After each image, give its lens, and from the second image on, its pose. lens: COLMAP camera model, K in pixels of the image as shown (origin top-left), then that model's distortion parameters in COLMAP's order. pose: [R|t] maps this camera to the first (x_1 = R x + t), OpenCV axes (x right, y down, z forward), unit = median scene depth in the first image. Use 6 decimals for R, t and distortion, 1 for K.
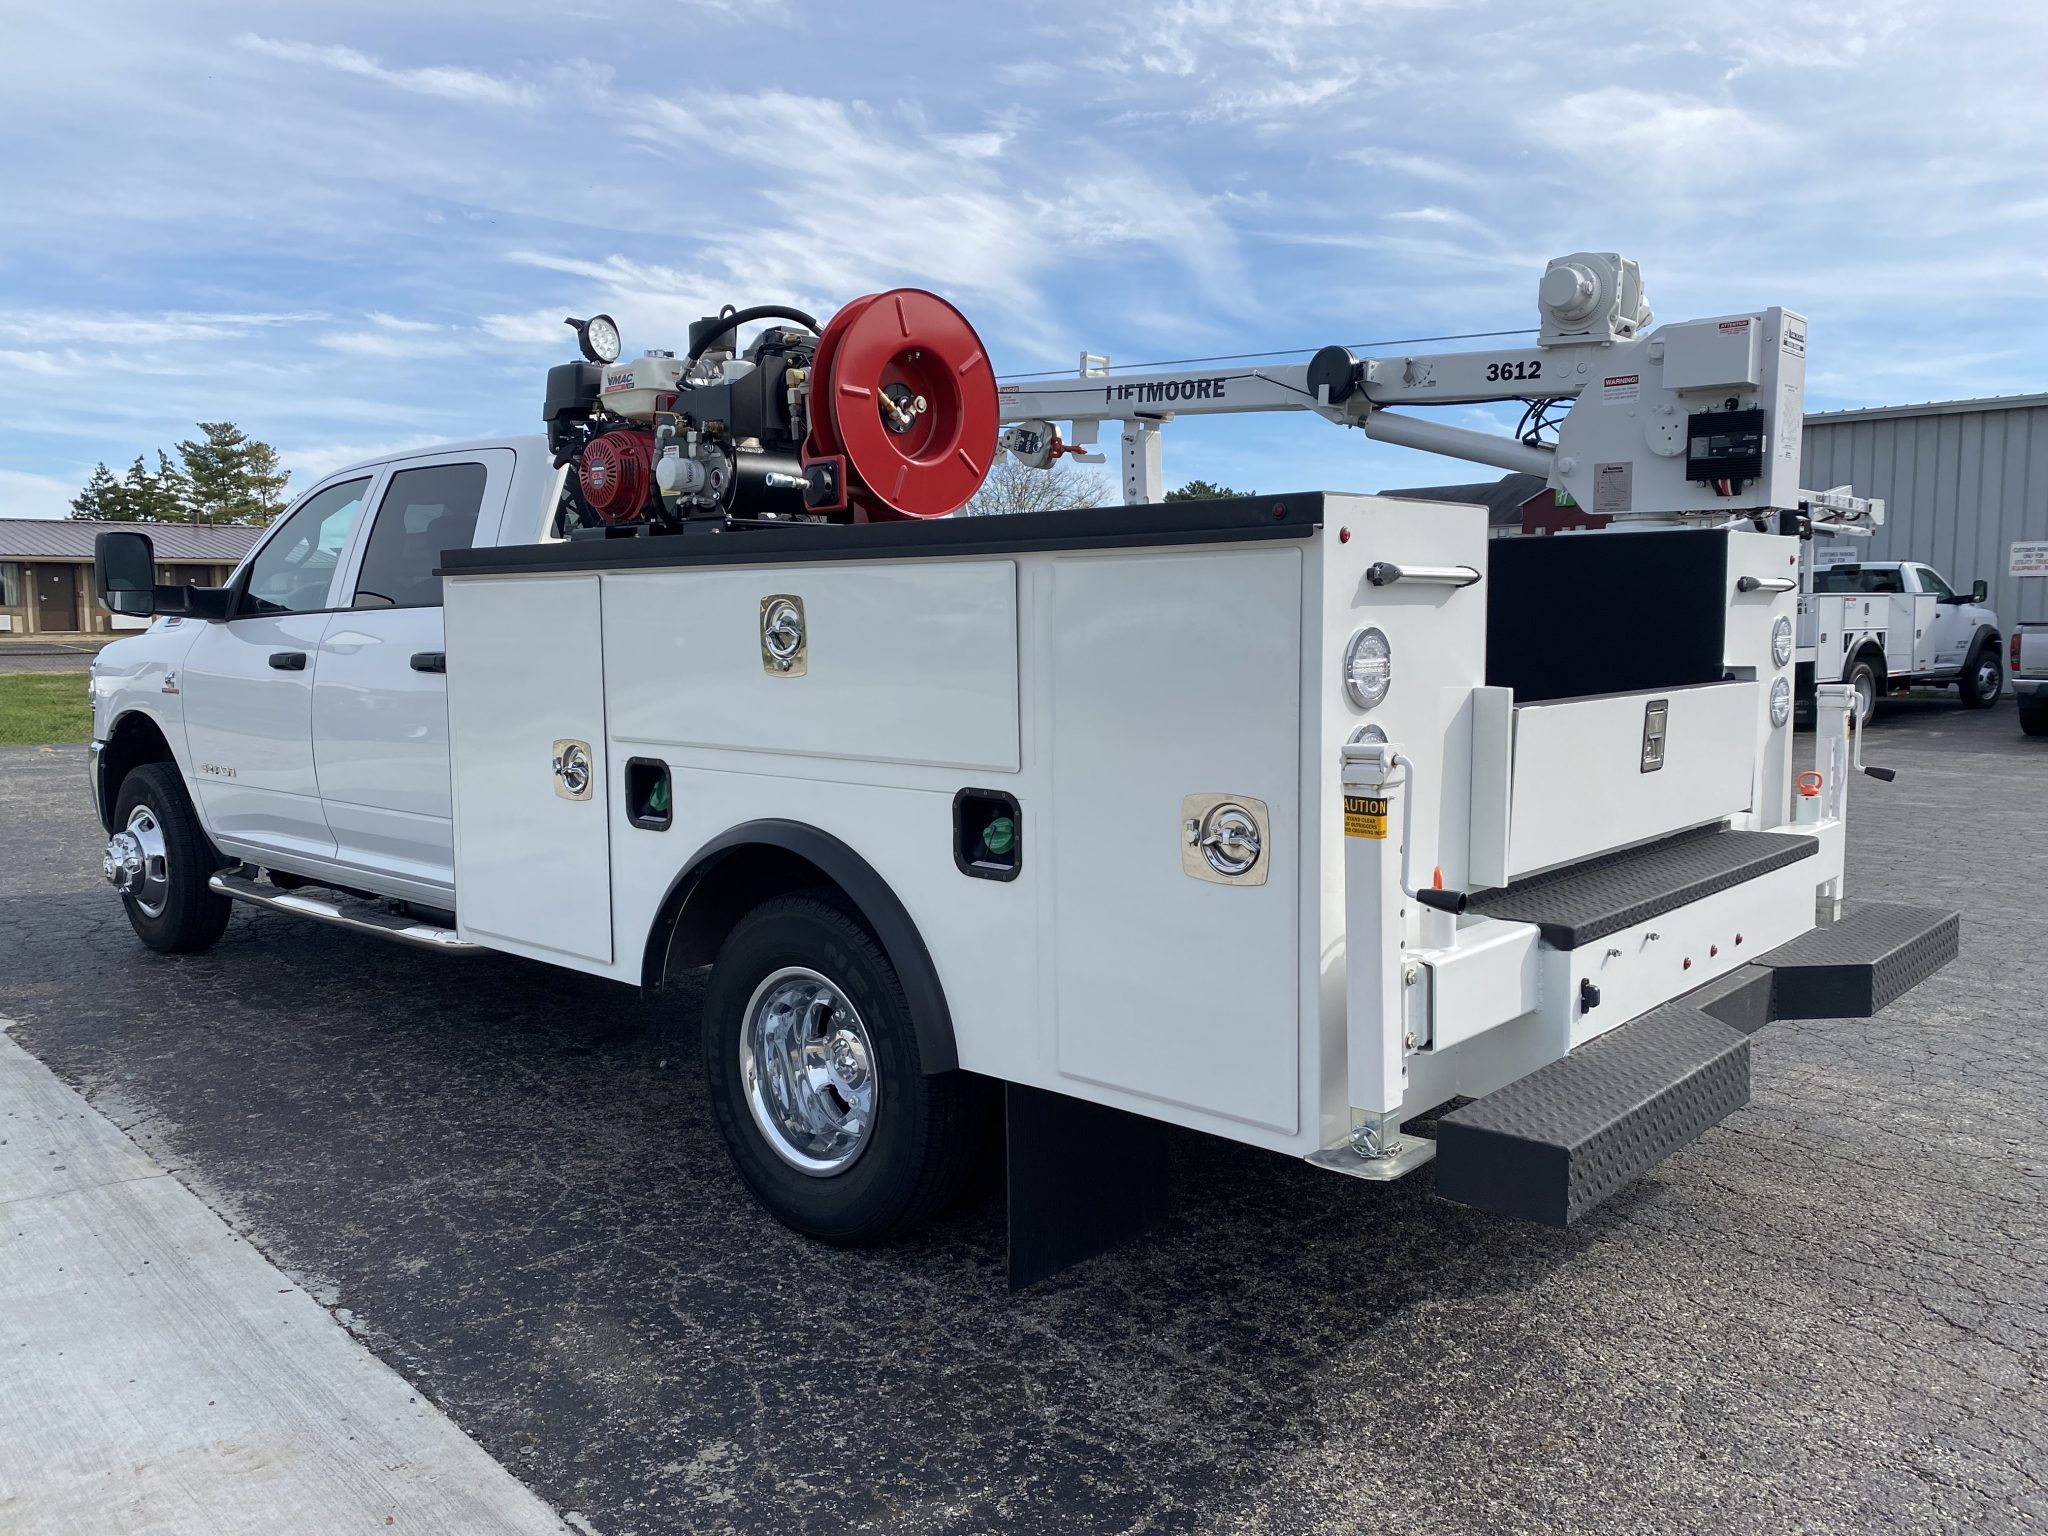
lens RADIAL K [[1584.0, 0, 1024.0], [0, 1584.0, 768.0], [0, 0, 1]] dist [0.053109, -0.084173]
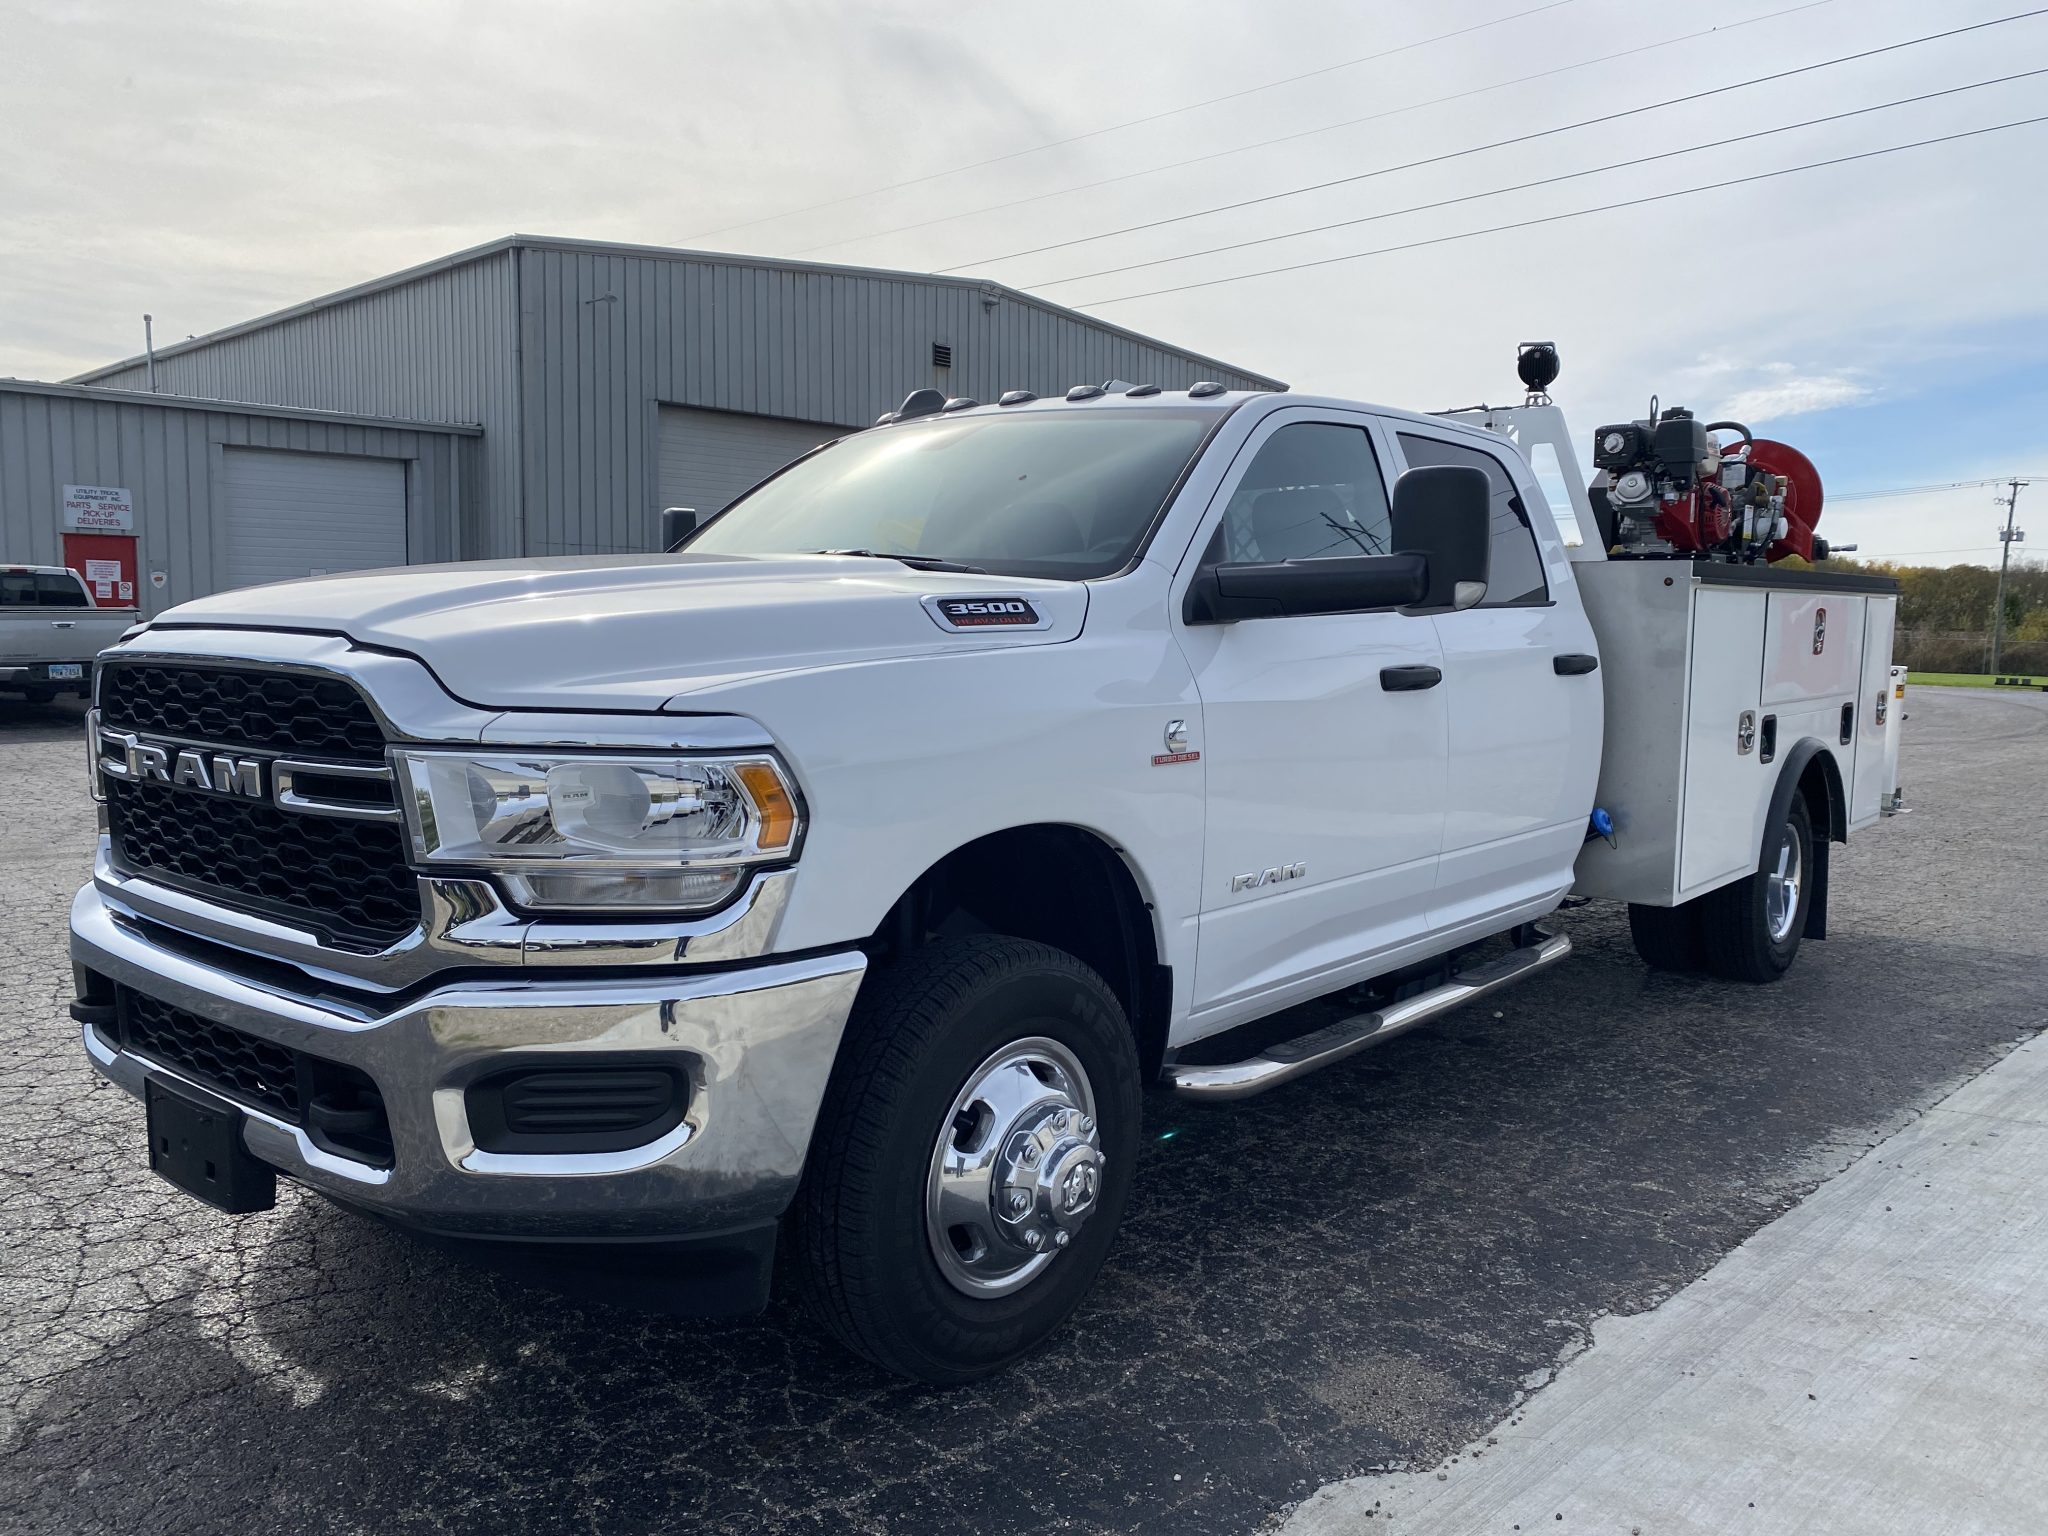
lens RADIAL K [[1584.0, 0, 1024.0], [0, 1584.0, 768.0], [0, 0, 1]] dist [0.053109, -0.084173]
pose [[-0.038807, -0.096841, 0.994543, -1.762924], [0.083038, 0.991538, 0.099789, -0.170999], [-0.995791, 0.086457, -0.030437, 1.801627]]
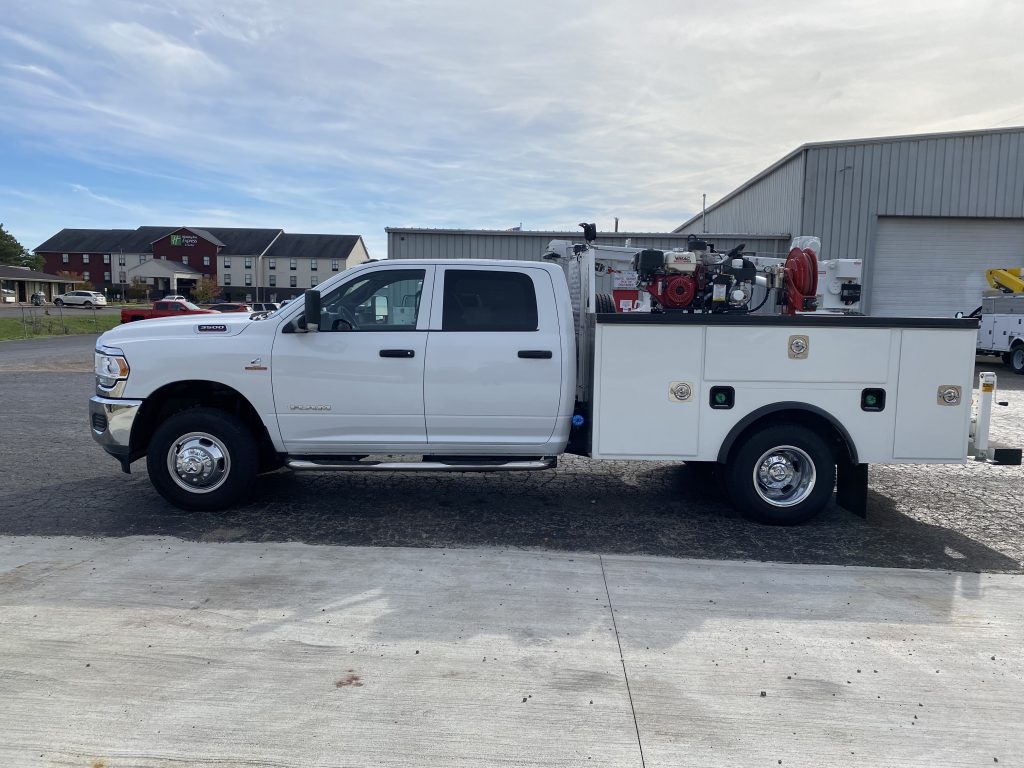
lens RADIAL K [[792.0, 0, 512.0], [0, 792.0, 384.0], [0, 0, 1]] dist [0.053109, -0.084173]
pose [[0.724555, -0.050096, 0.687394, -1.645928], [0.044193, 0.998679, 0.026200, -0.071383], [-0.687799, 0.011395, 0.725812, 0.161935]]
